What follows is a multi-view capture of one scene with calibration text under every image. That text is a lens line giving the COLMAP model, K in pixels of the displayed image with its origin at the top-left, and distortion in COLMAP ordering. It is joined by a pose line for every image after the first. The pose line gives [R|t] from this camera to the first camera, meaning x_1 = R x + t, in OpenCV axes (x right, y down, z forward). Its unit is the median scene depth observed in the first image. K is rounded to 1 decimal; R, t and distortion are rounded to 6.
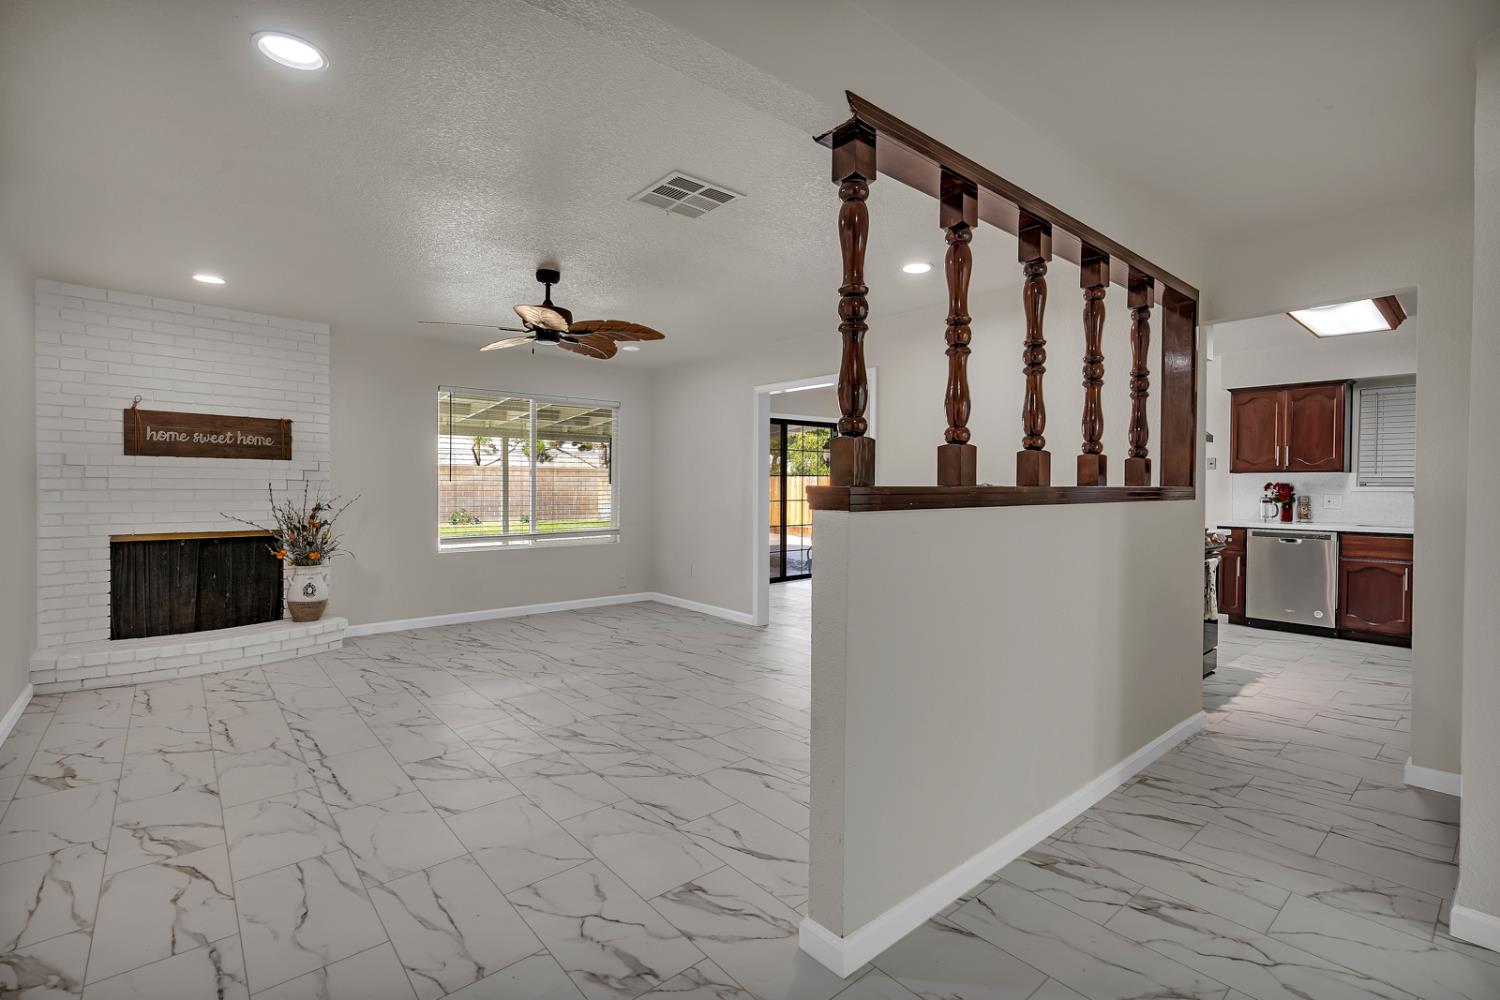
lens RADIAL K [[676.5, 0, 760.2], [0, 676.5, 493.3], [0, 0, 1]] dist [-0.008450, 0.003246]
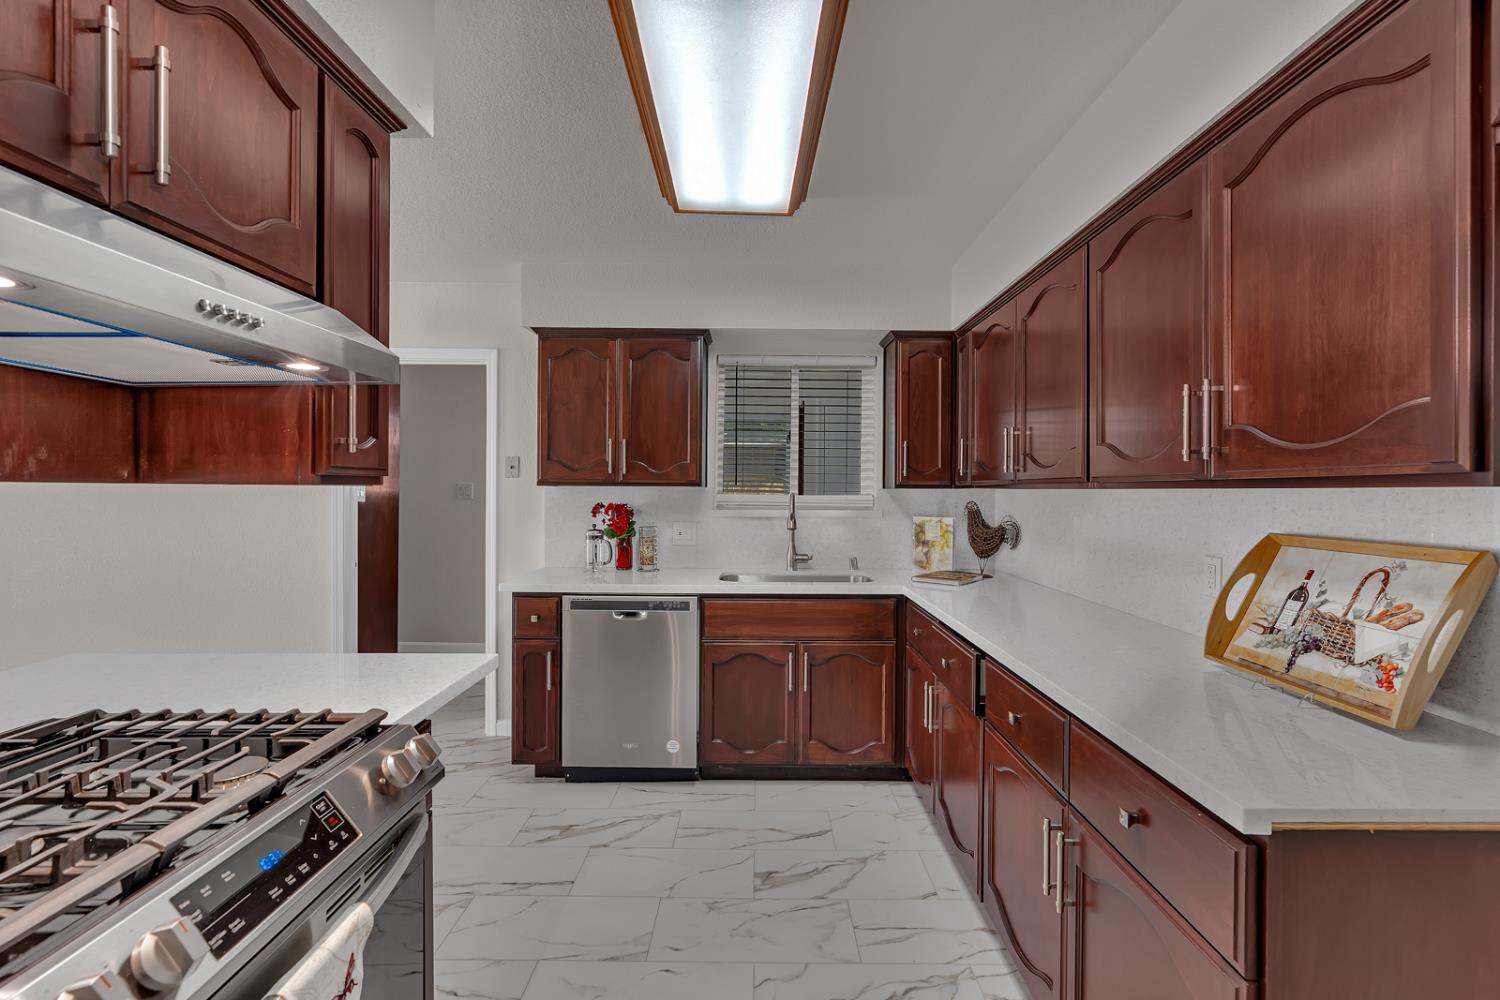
lens RADIAL K [[676.5, 0, 751.1], [0, 676.5, 503.7], [0, 0, 1]] dist [-0.008450, 0.003246]
pose [[0.658562, -0.016018, 0.752356, 0.467481], [0.006742, 0.999859, 0.015386, -0.026494], [-0.752496, -0.005060, 0.658577, 0.600649]]
